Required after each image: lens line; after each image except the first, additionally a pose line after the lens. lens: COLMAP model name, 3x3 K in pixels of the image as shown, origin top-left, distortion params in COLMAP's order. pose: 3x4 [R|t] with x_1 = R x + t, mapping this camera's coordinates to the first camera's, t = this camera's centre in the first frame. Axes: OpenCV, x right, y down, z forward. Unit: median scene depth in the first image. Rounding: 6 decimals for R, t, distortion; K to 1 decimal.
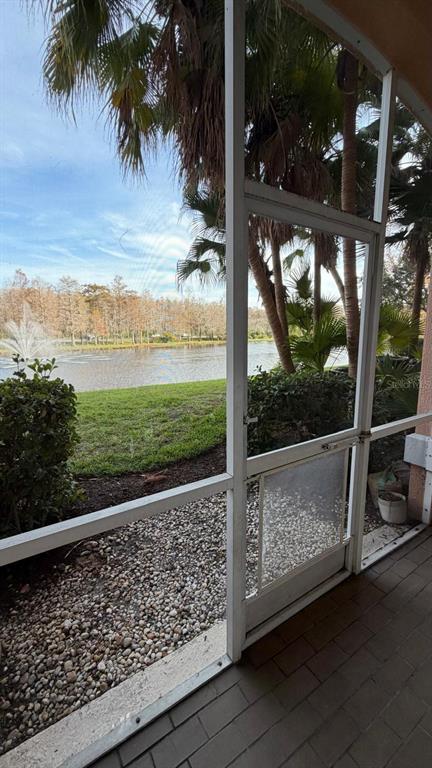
lens RADIAL K [[305.3, 0, 214.7], [0, 305.3, 381.0], [0, 0, 1]] dist [-0.000251, 0.000011]
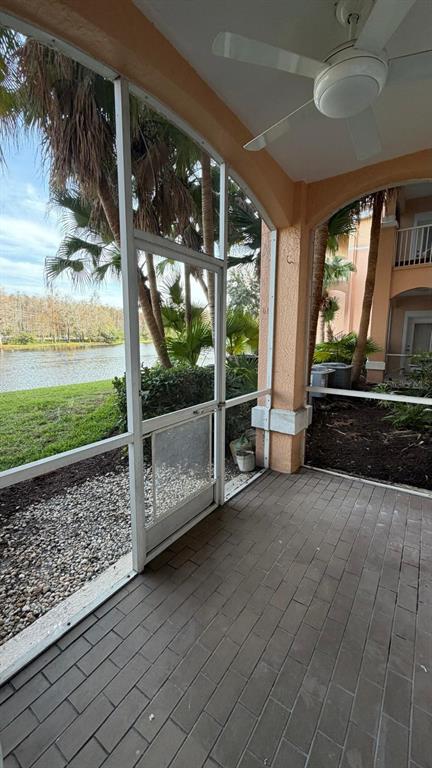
lens RADIAL K [[305.3, 0, 216.2], [0, 305.3, 385.5], [0, 0, 1]] dist [-0.000251, 0.000011]
pose [[0.920263, -0.048171, 0.388323, -0.034349], [0.045567, 0.998834, 0.015918, 0.024644], [-0.388638, 0.003046, 0.921386, -0.124599]]
